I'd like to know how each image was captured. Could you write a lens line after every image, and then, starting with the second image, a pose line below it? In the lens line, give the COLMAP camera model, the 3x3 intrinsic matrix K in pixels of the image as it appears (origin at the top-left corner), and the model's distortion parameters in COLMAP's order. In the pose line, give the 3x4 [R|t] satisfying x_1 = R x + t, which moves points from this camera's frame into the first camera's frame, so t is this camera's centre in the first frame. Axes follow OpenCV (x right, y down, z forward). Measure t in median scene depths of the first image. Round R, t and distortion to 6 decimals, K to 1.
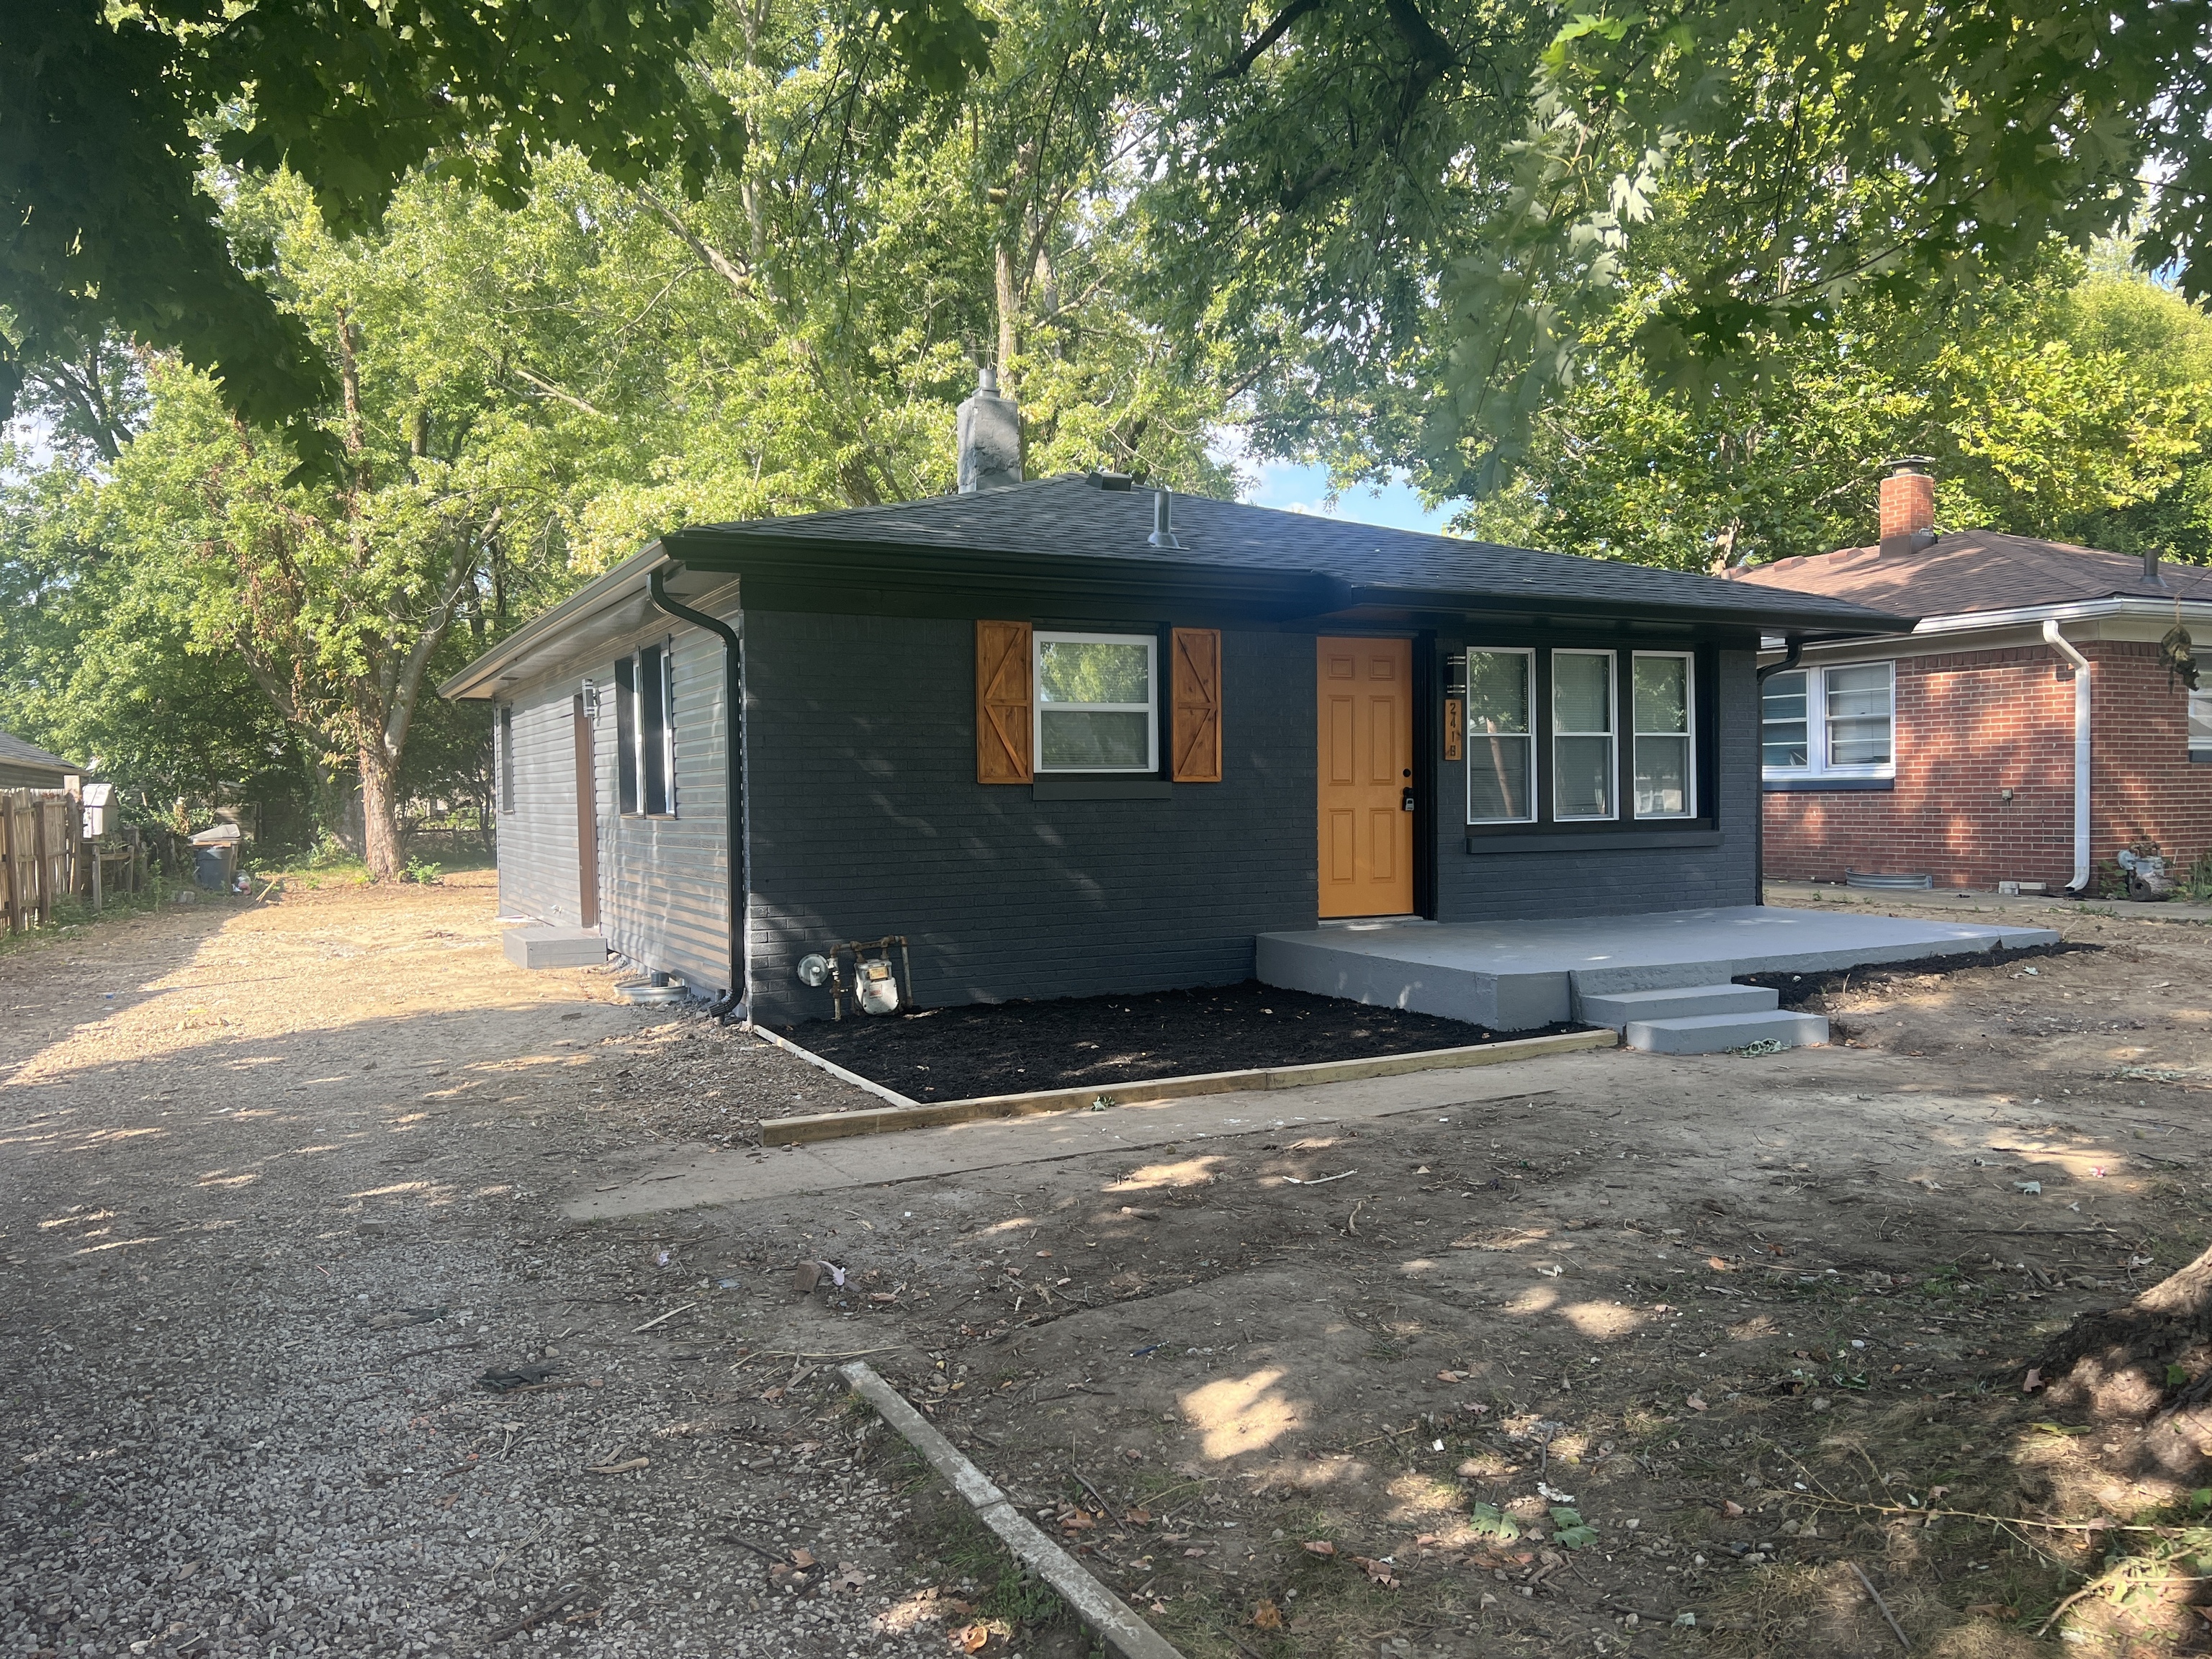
lens RADIAL K [[1716.7, 0, 1106.0], [0, 1716.7, 829.5], [0, 0, 1]] dist [0.001941, 0.000297]
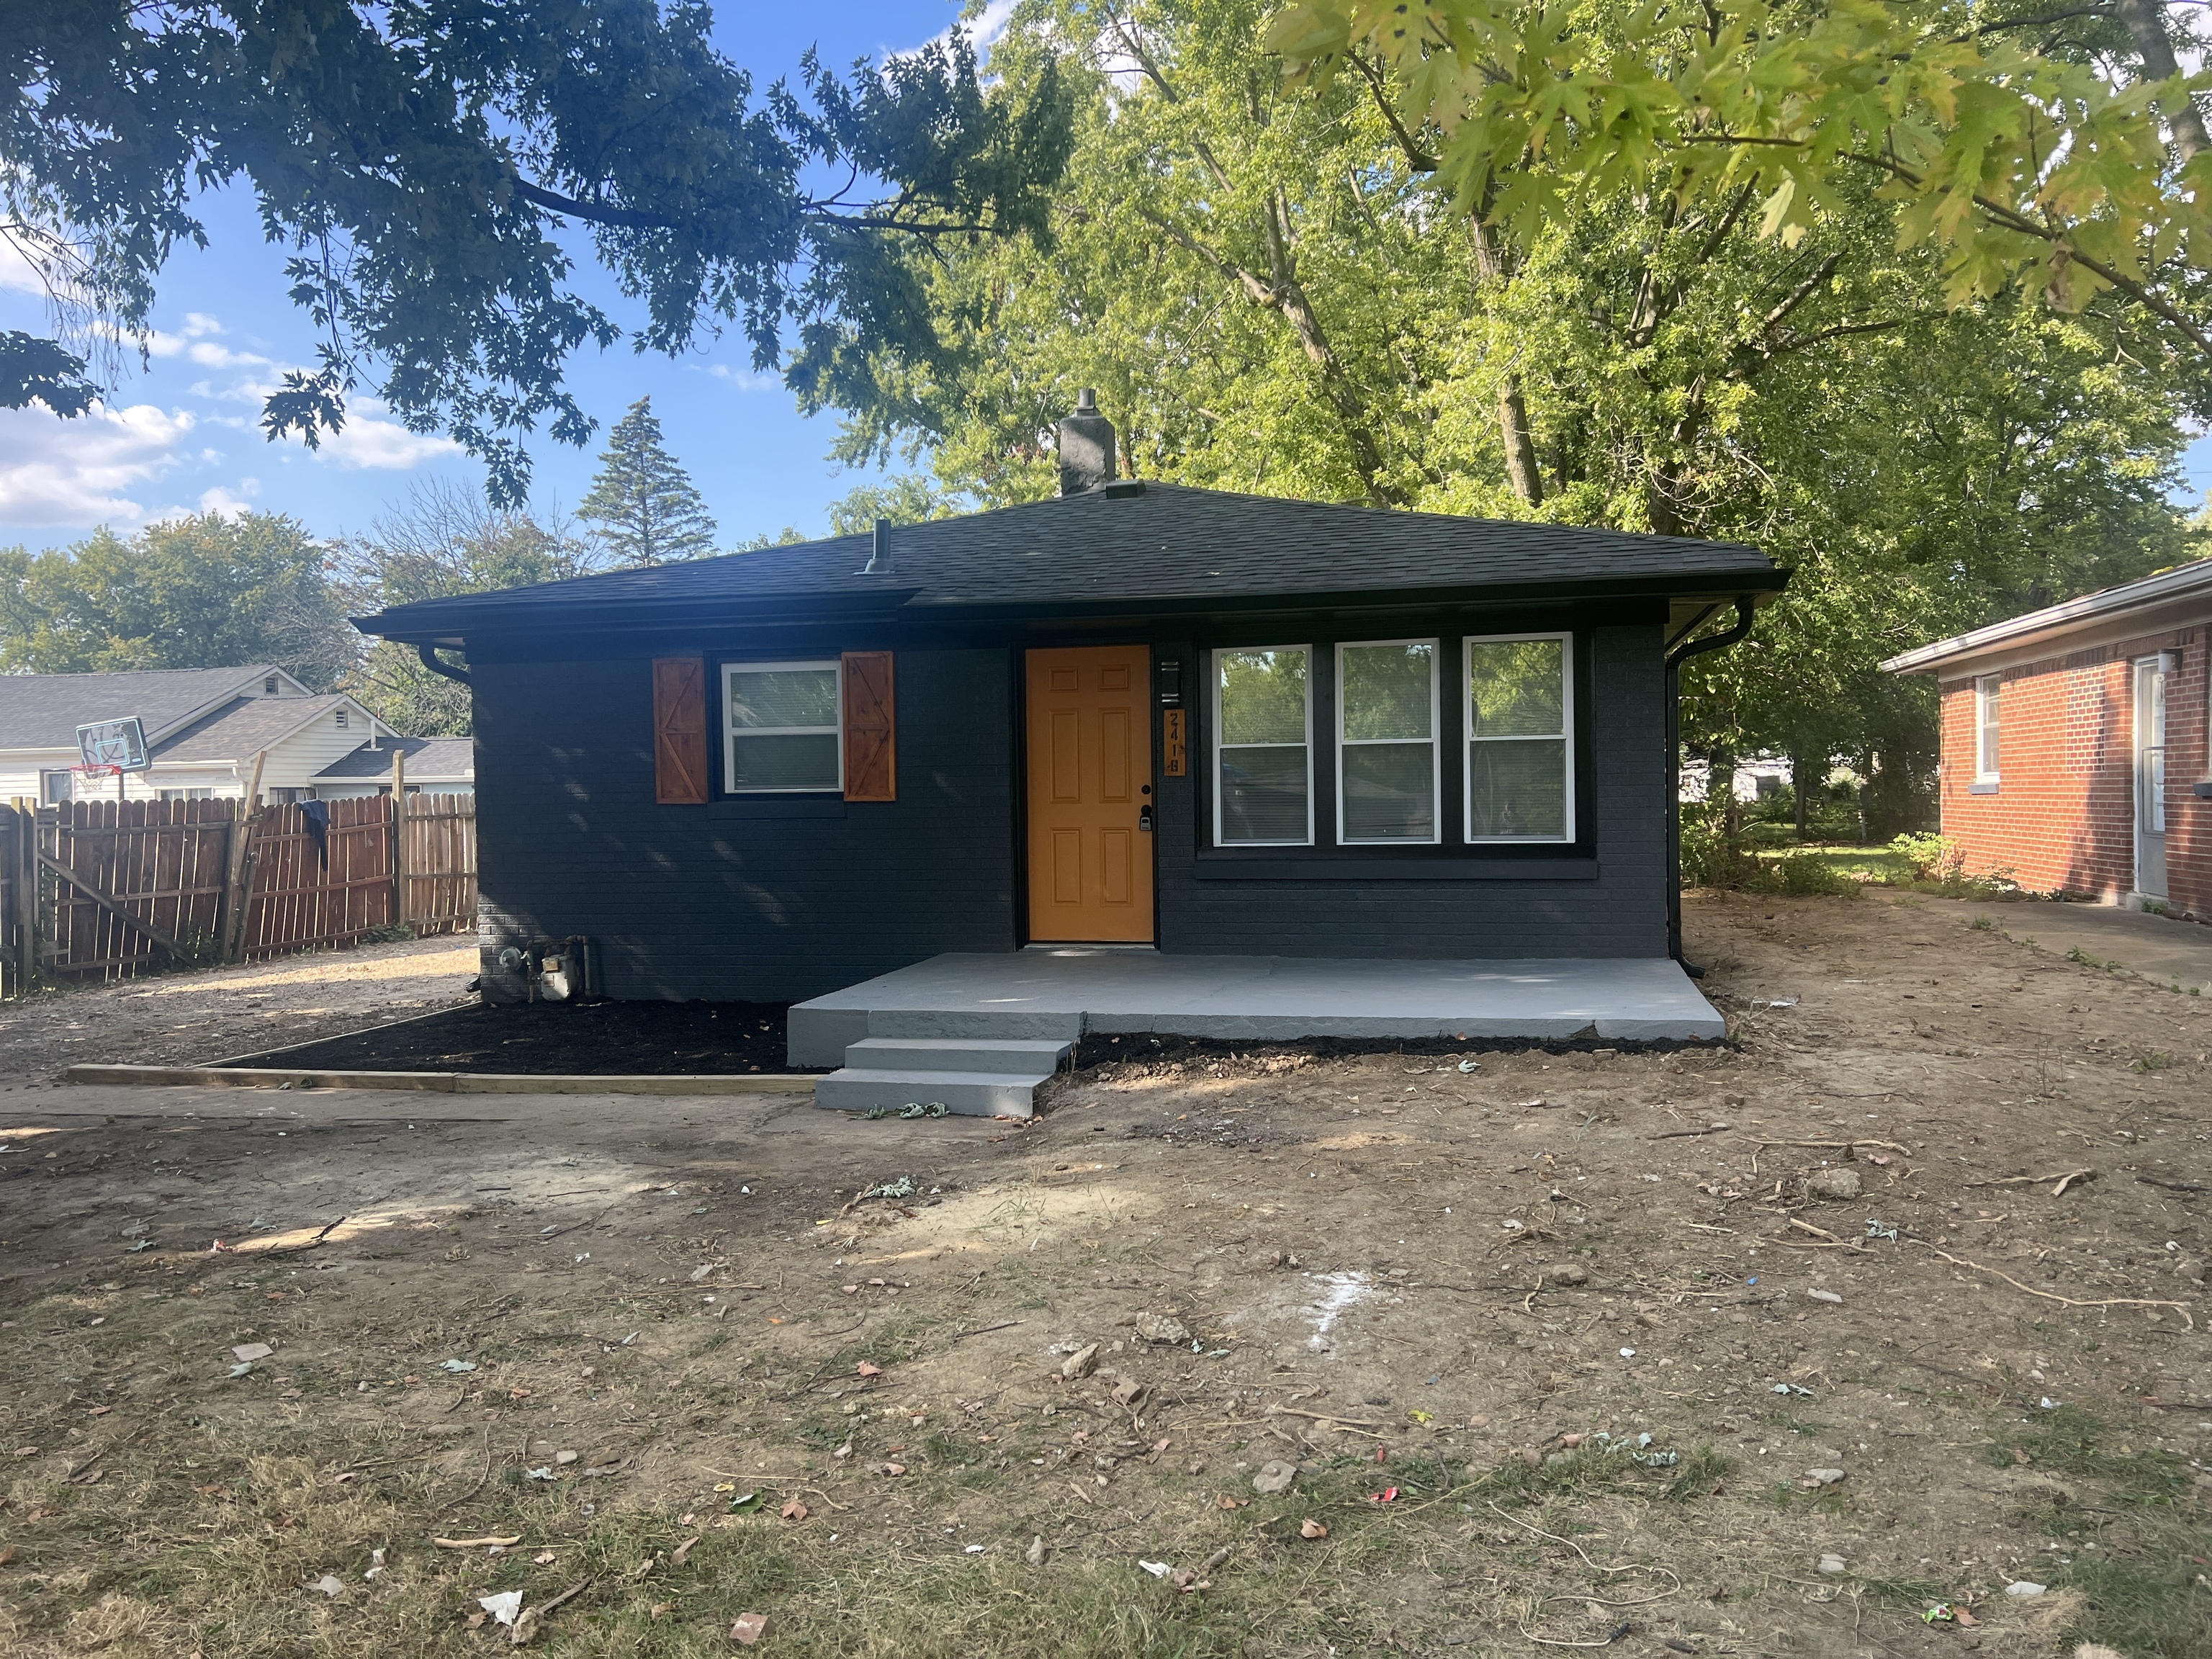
lens RADIAL K [[1637.1, 0, 1149.6], [0, 1637.1, 828.1], [0, 0, 1]] dist [-0.004715, 0.002626]
pose [[0.779137, 0.010812, -0.626760, 0.751657], [-0.010146, 0.999938, 0.004636, -0.016888], [0.626771, 0.002747, 0.779198, 0.325682]]
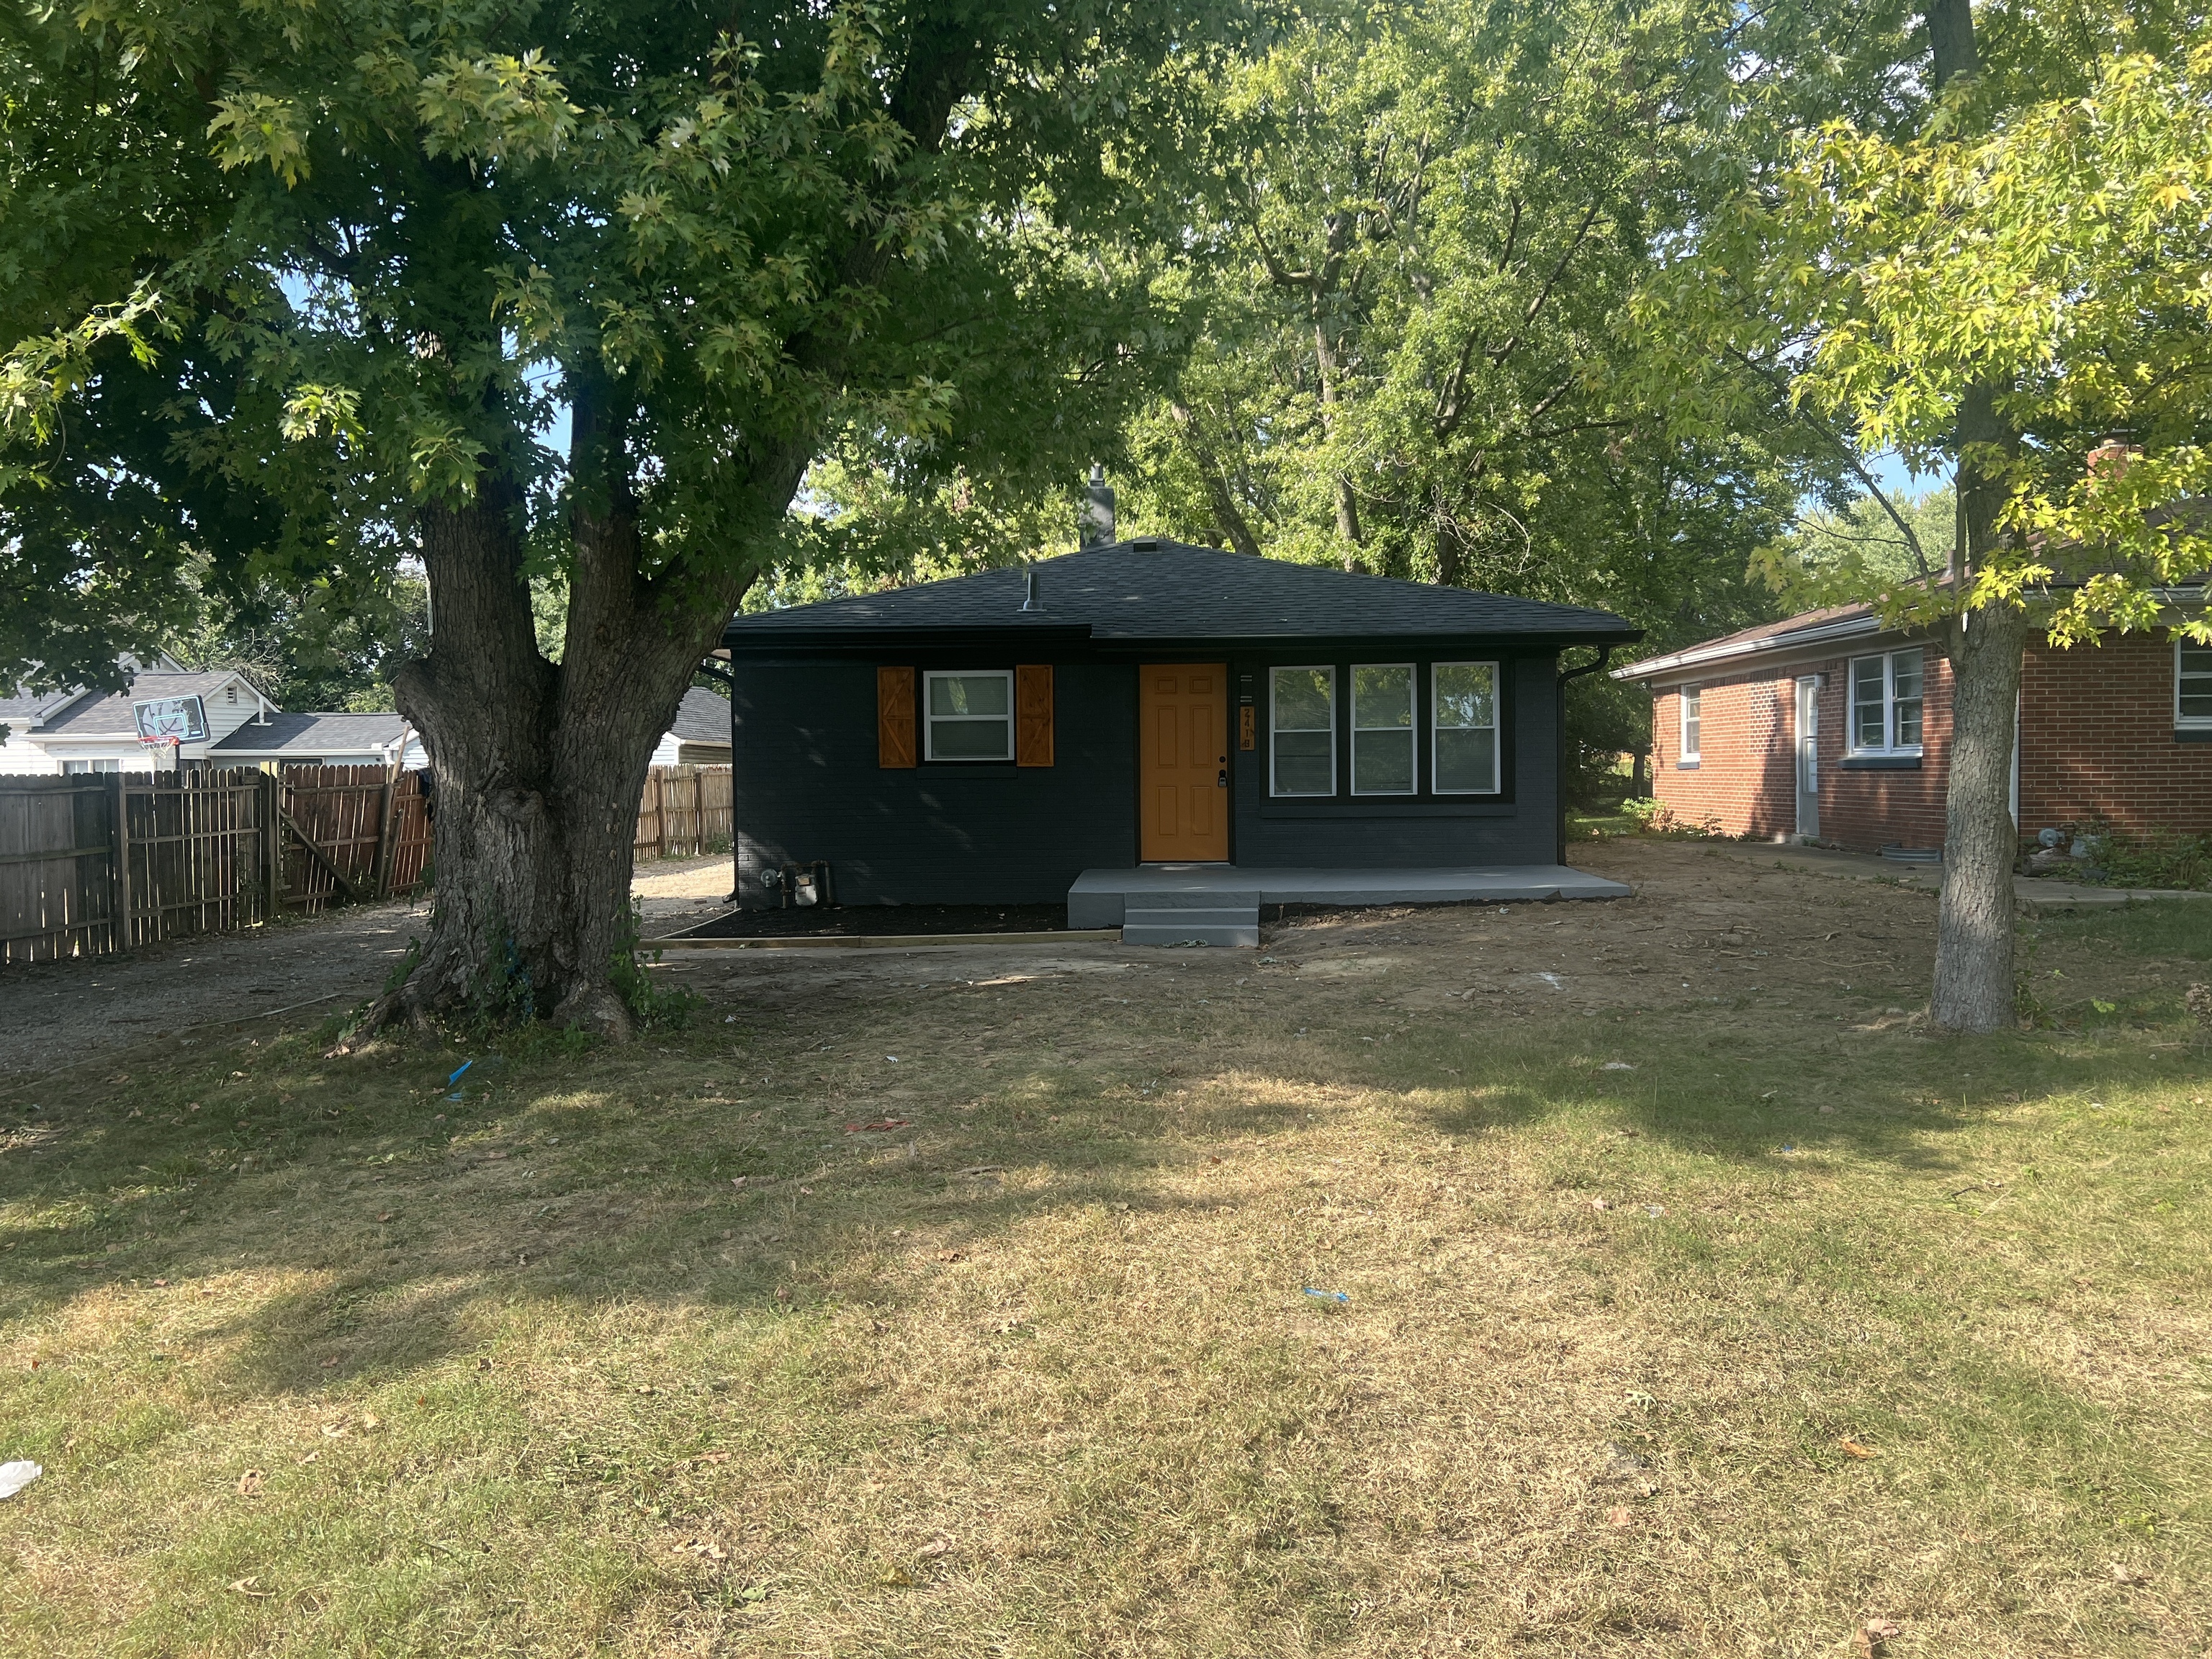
lens RADIAL K [[1645.8, 0, 1126.3], [0, 1645.8, 825.8], [0, 0, 1]] dist [0.003158, 0.002676]
pose [[0.885149, 0.015352, -0.465055, 0.752276], [-0.010933, 0.999866, 0.012198, 0.005660], [0.465180, -0.005713, 0.885198, -0.228440]]
